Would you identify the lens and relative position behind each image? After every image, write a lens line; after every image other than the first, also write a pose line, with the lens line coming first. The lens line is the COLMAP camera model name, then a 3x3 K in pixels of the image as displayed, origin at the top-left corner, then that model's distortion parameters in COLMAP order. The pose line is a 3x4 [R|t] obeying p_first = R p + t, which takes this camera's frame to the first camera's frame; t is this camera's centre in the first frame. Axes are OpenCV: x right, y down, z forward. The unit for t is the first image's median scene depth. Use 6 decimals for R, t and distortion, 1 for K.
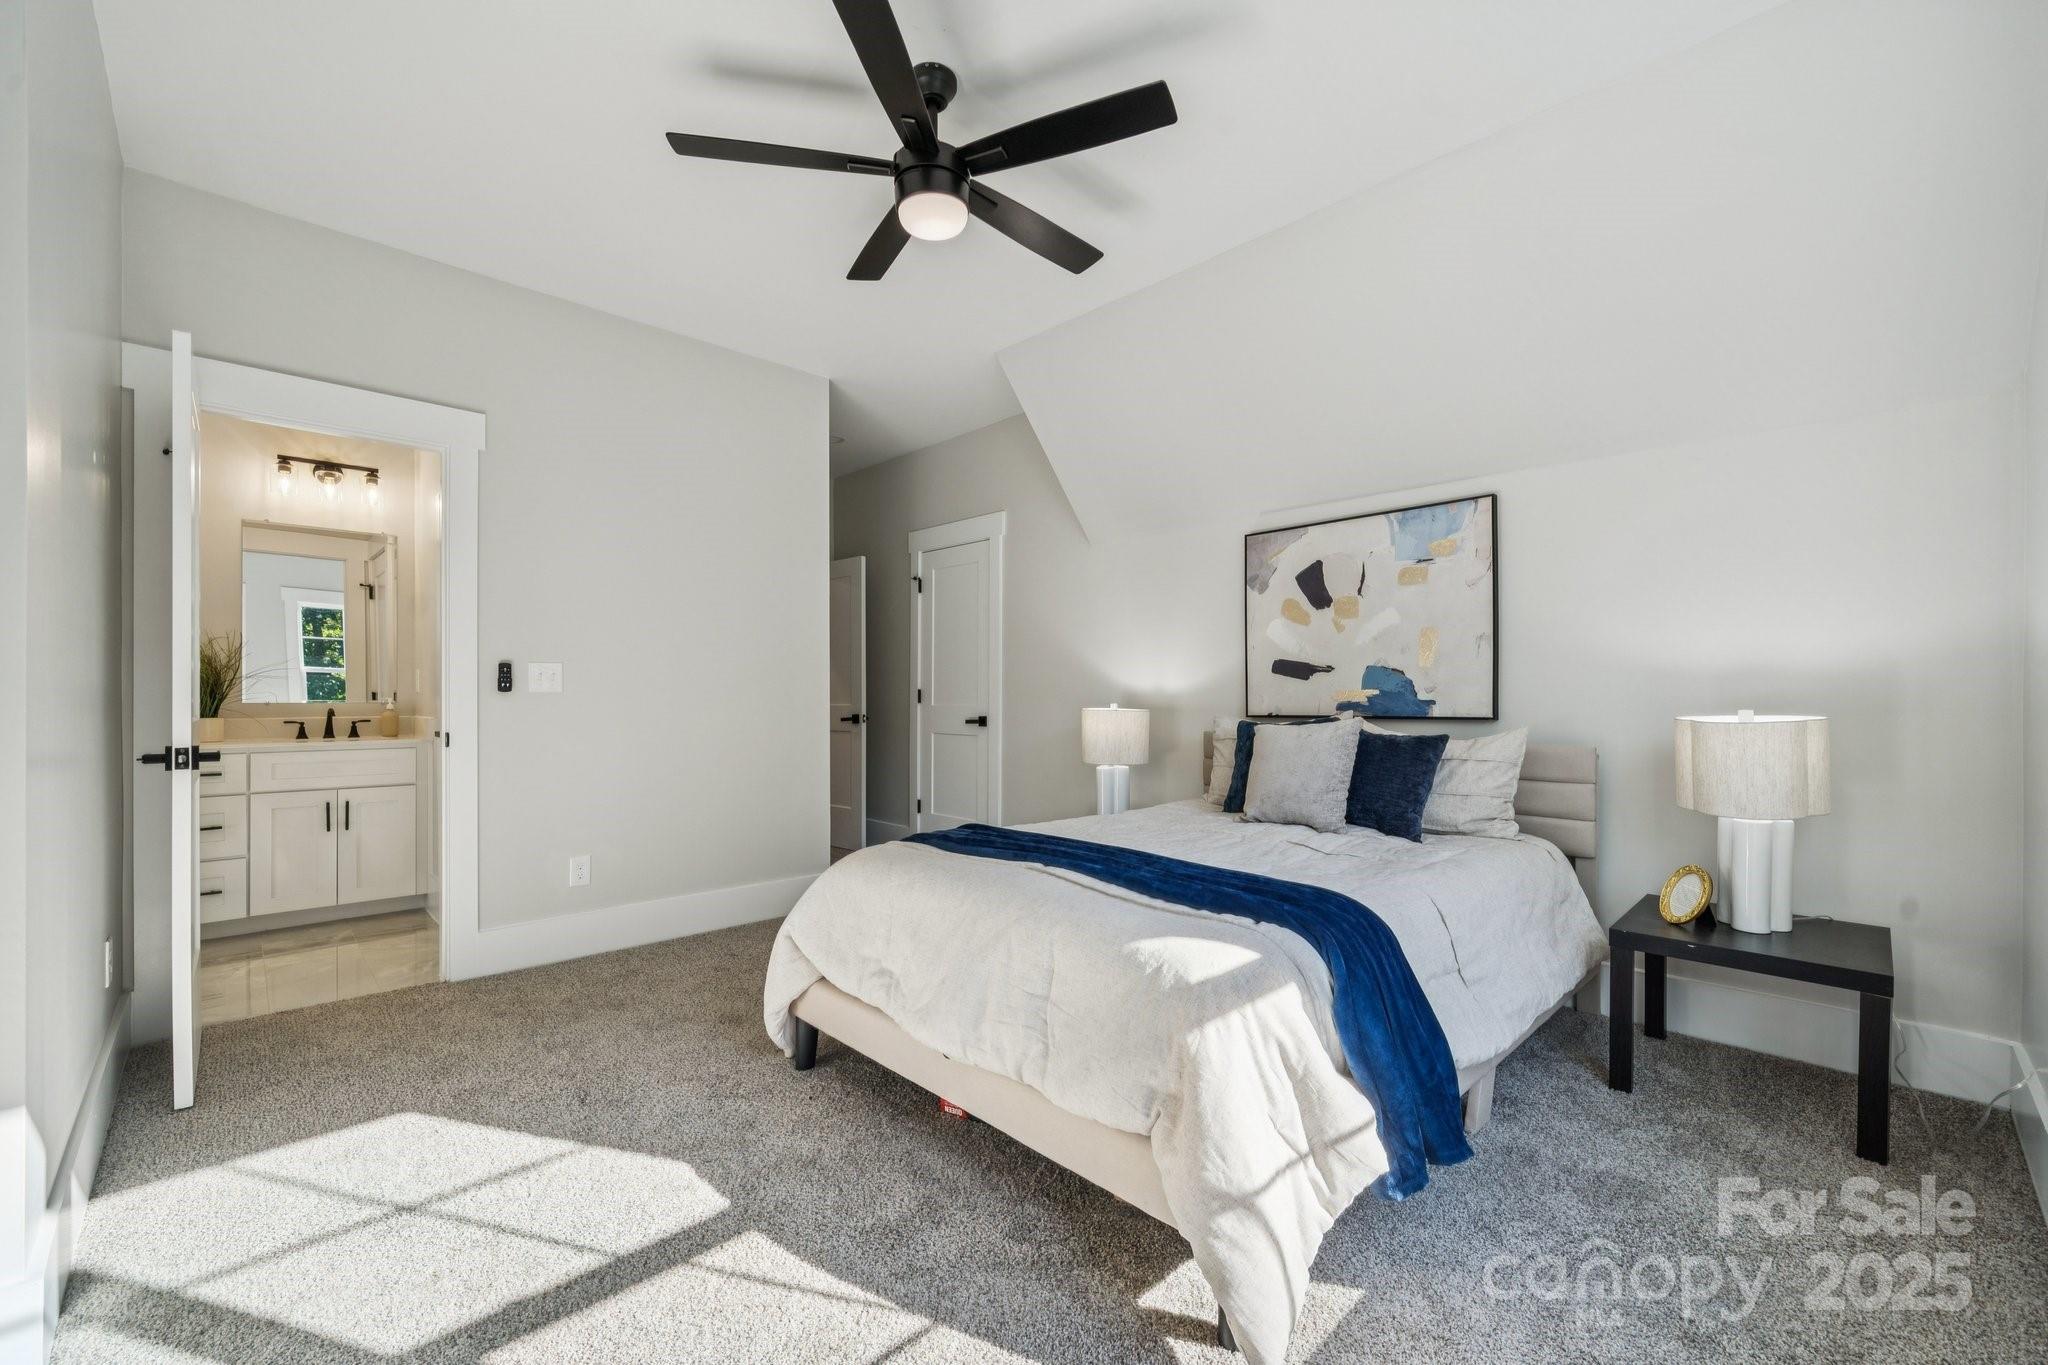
lens RADIAL K [[832.7, 0, 1031.4], [0, 832.7, 683.8], [0, 0, 1]] dist [-0.001990, -0.000233]
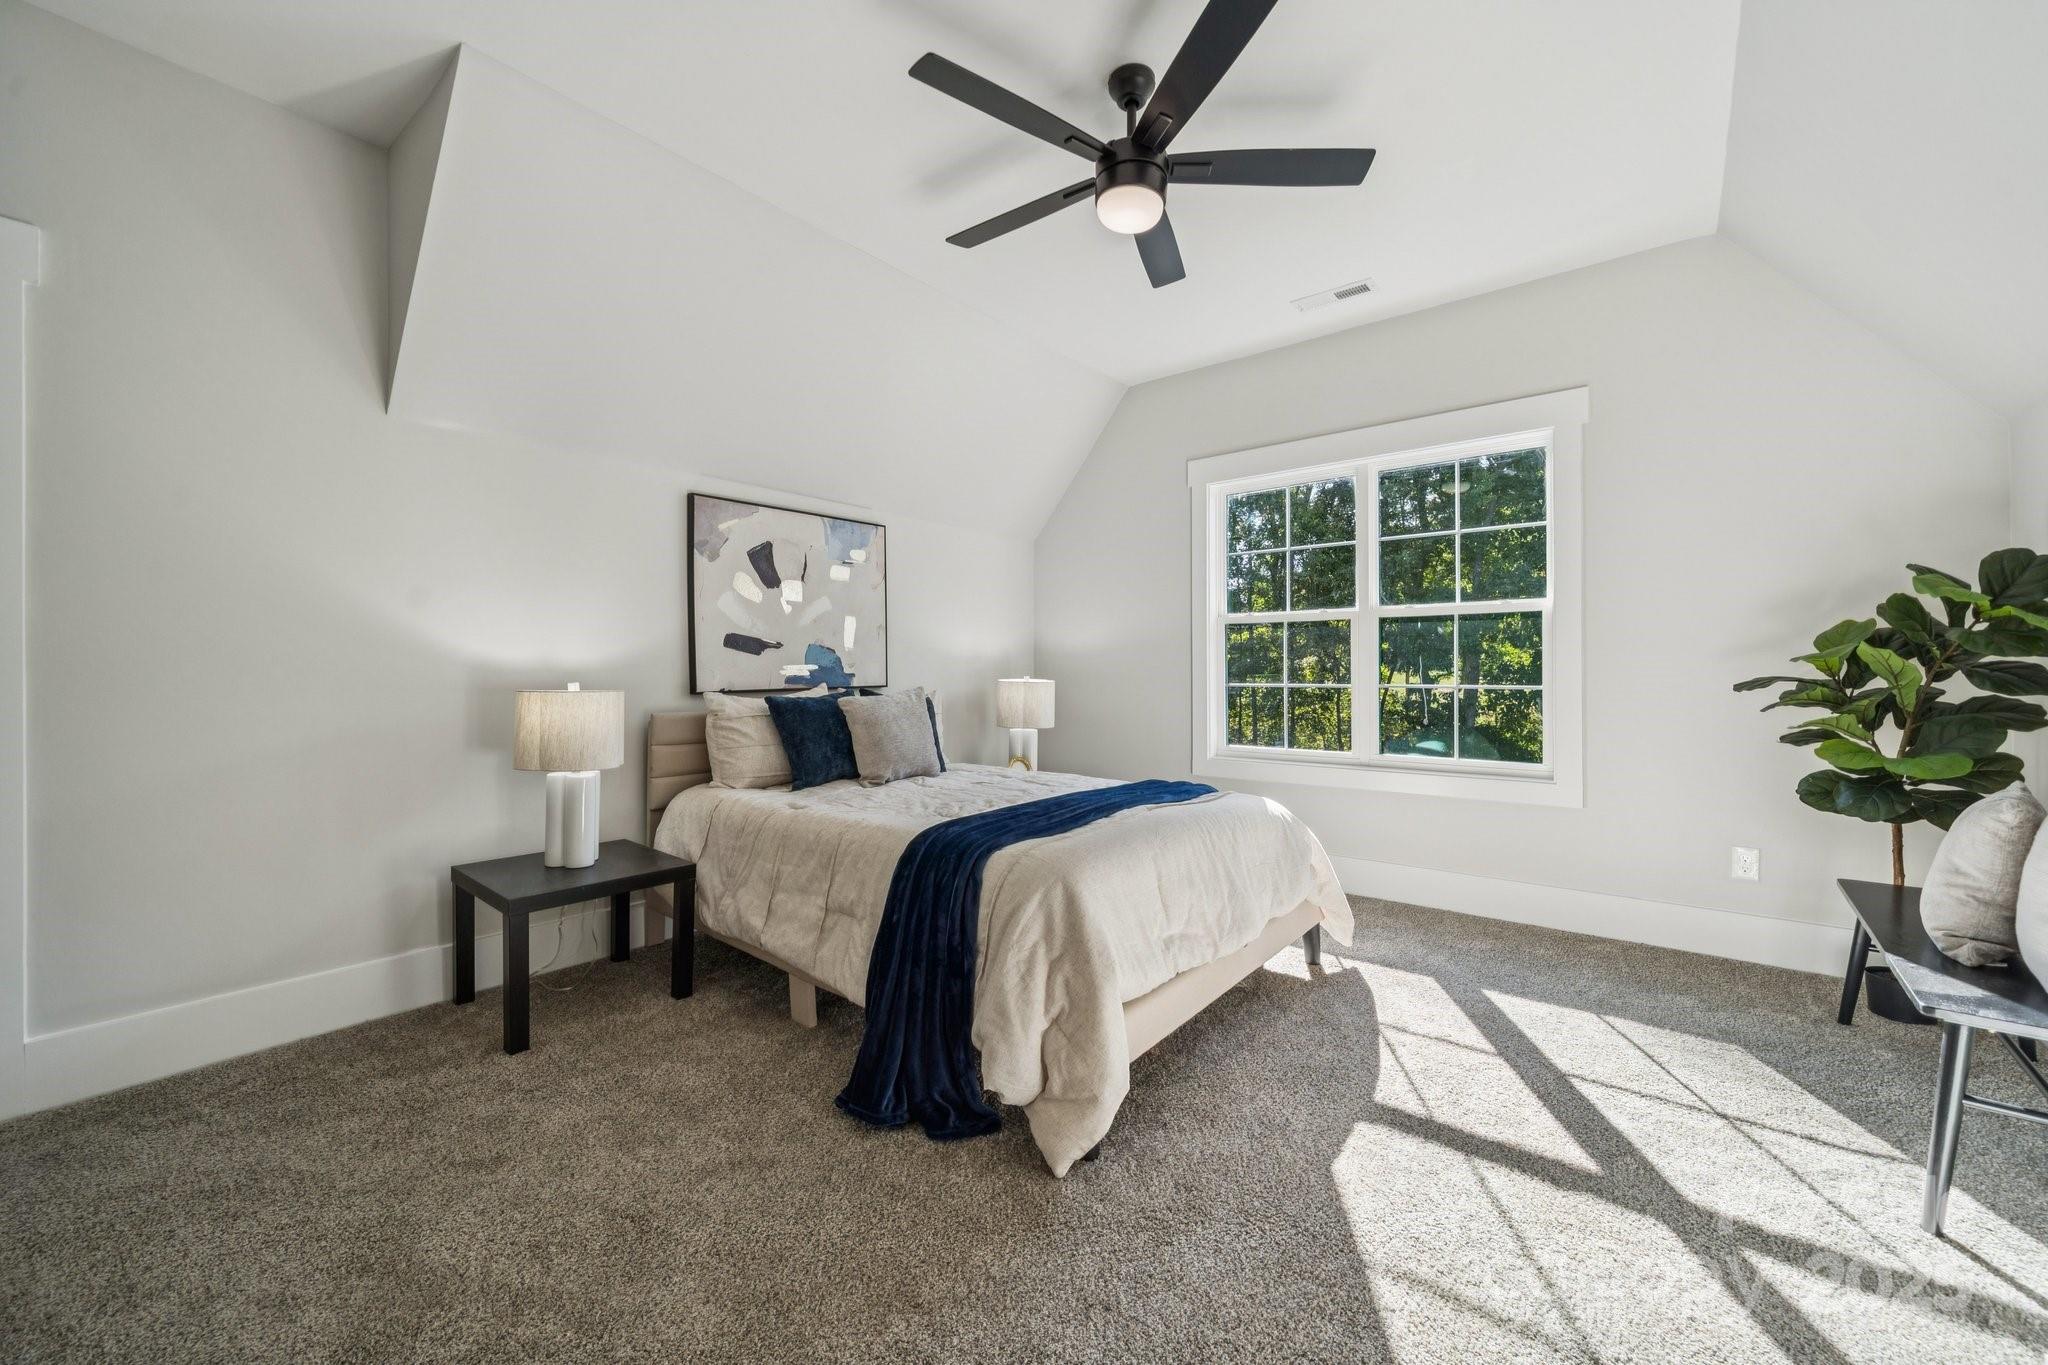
lens RADIAL K [[793.4, 0, 1030.7], [0, 793.4, 672.7], [0, 0, 1]] dist [-0.000341, -0.000023]
pose [[-0.126134, -0.006383, 0.991993, -0.707978], [-0.011858, 0.999918, 0.004926, 0.008569], [-0.991942, -0.011141, -0.126199, 0.817768]]
